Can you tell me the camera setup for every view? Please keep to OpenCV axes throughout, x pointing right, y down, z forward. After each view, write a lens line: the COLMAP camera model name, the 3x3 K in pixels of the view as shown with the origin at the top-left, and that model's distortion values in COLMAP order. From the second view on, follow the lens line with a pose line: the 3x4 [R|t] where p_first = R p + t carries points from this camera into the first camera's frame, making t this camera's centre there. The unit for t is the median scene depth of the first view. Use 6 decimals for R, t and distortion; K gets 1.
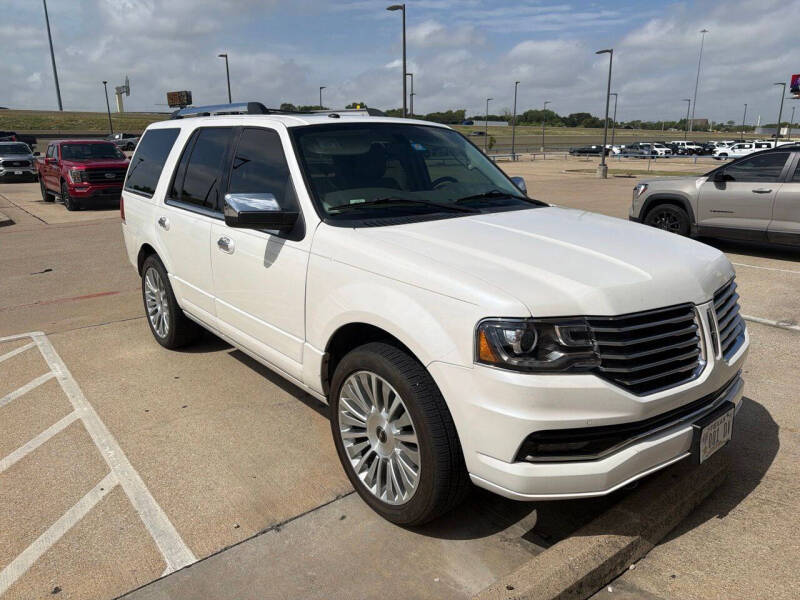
lens RADIAL K [[563.3, 0, 403.5], [0, 563.3, 299.9], [0, 0, 1]] dist [0.029476, -0.041939]
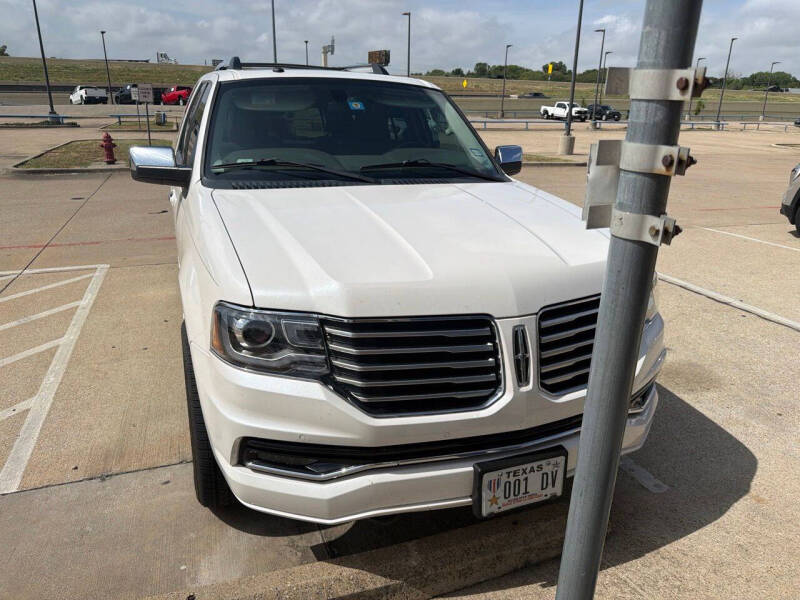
lens RADIAL K [[563.3, 0, 403.5], [0, 563.3, 299.9], [0, 0, 1]] dist [0.029476, -0.041939]
pose [[0.948319, 0.125608, -0.291400, 0.446568], [-0.107241, 0.991150, 0.078236, -0.045062], [0.298648, -0.042943, 0.953397, 0.160628]]
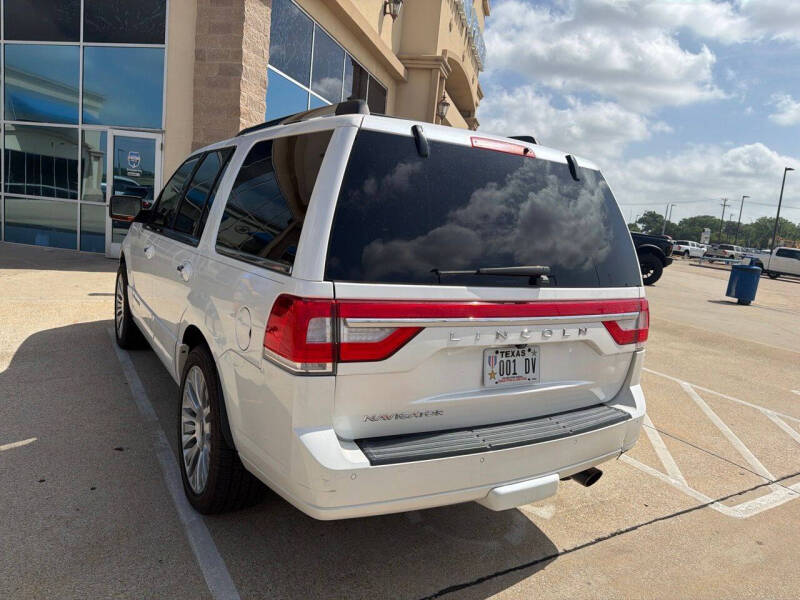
lens RADIAL K [[561.5, 0, 404.2], [0, 561.5, 295.7], [0, 0, 1]] dist [0.033340, -0.040390]
pose [[-0.987649, -0.110277, 0.111299, -0.578666], [-0.057859, 0.916857, 0.395000, -0.658818], [-0.145605, 0.383682, -0.911914, 2.619596]]
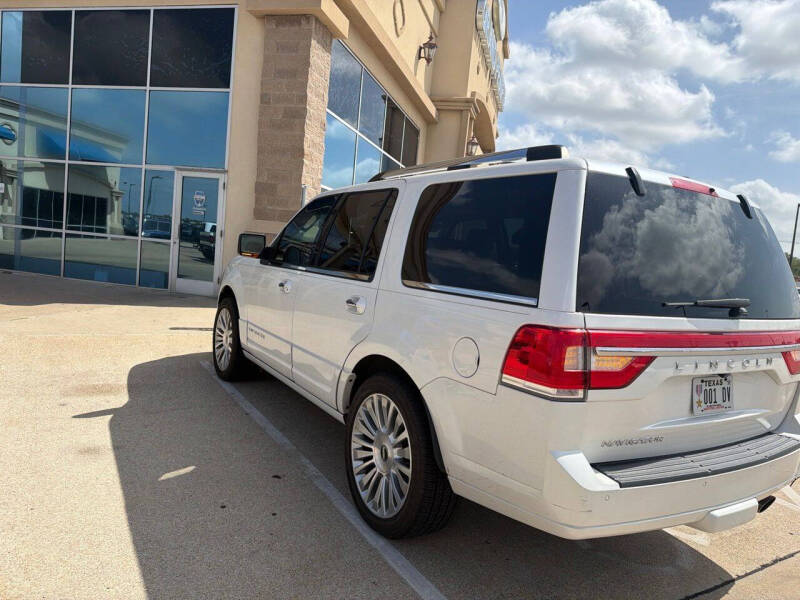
lens RADIAL K [[557.4, 0, 404.0], [0, 557.4, 303.3], [0, 0, 1]] dist [0.070985, -0.097713]
pose [[-0.986538, -0.104046, 0.126163, -0.312422], [-0.053935, 0.935336, 0.349626, -0.654750], [-0.154382, 0.338115, -0.928356, 2.701753]]
